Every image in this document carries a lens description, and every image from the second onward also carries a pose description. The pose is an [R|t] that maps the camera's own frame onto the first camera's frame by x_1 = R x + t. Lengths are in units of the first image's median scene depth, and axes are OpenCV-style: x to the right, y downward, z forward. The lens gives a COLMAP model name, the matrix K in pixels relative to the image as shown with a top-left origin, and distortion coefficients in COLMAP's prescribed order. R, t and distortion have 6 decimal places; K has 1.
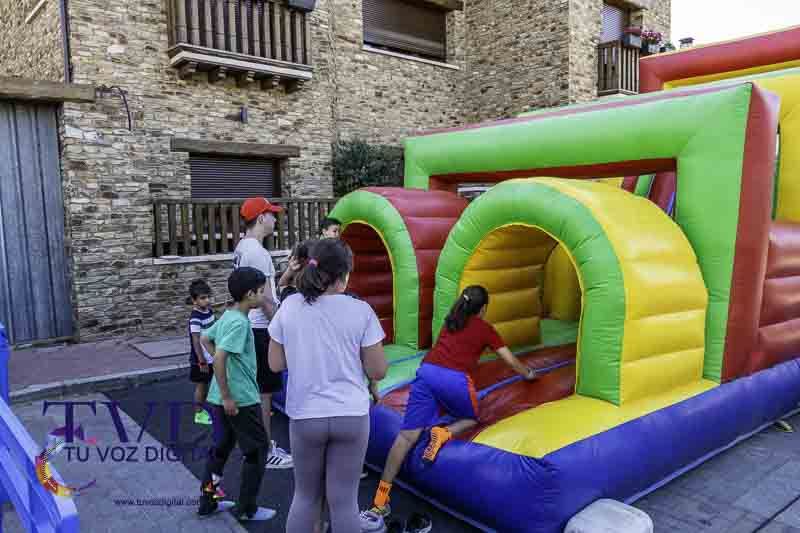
lens RADIAL K [[576.4, 0, 400.0], [0, 576.4, 266.5], [0, 0, 1]] dist [-0.007191, -0.001361]
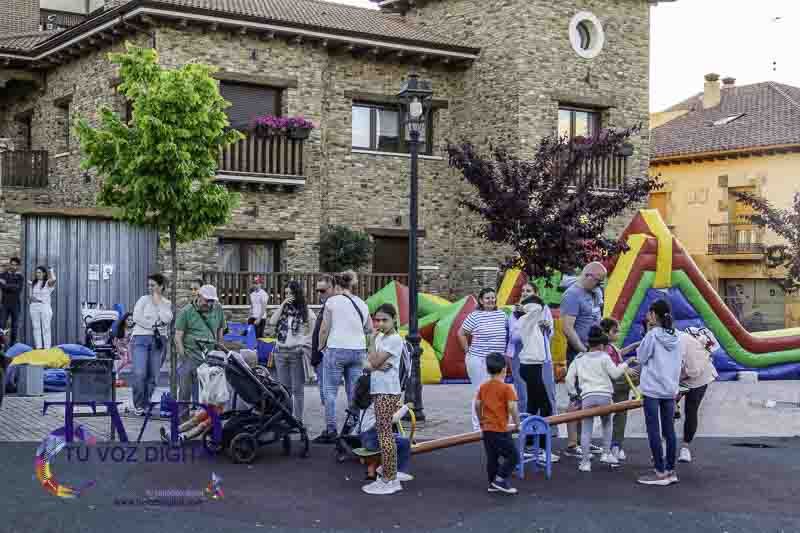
lens RADIAL K [[1241.0, 0, 400.0], [0, 1241.0, 266.5], [0, 0, 1]] dist [0.008939, 0.035326]
pose [[0.991047, 0.032553, -0.129488, 0.446707], [-0.045528, 0.994091, -0.098545, 0.145958], [0.125515, 0.103558, 0.986672, -1.818857]]
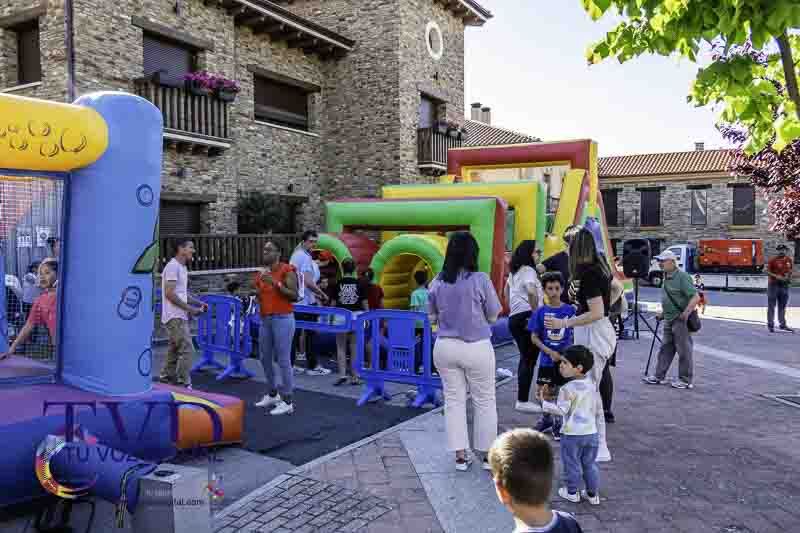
lens RADIAL K [[645.4, 0, 400.0], [0, 645.4, 266.5], [0, 0, 1]] dist [-0.003437, -0.008008]
pose [[0.945076, 0.003477, 0.326832, -0.263537], [0.014768, 0.998468, -0.053325, 0.047893], [-0.326517, 0.055223, 0.943577, -0.572573]]
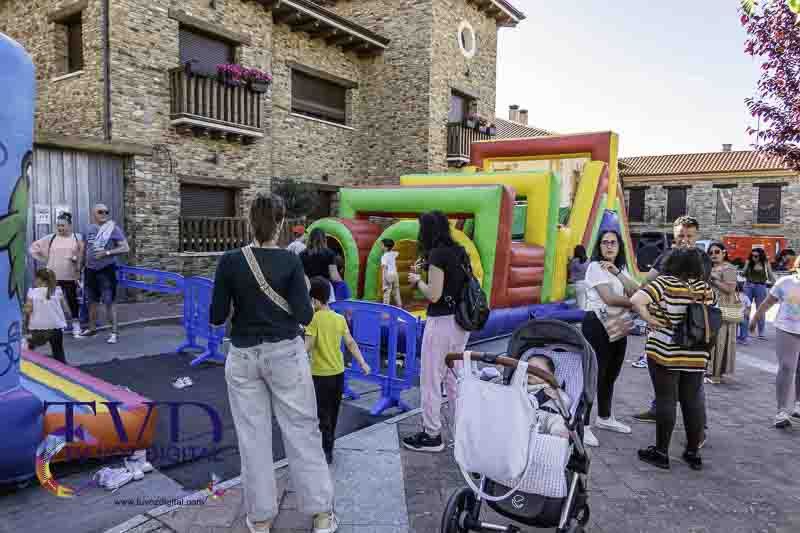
lens RADIAL K [[555.1, 0, 400.0], [0, 555.1, 266.5], [0, 0, 1]] dist [-0.003159, -0.009156]
pose [[0.970924, 0.025686, 0.238006, -0.135571], [-0.019666, 0.999425, -0.027638, 0.037892], [-0.238579, 0.022154, 0.970870, -0.447855]]
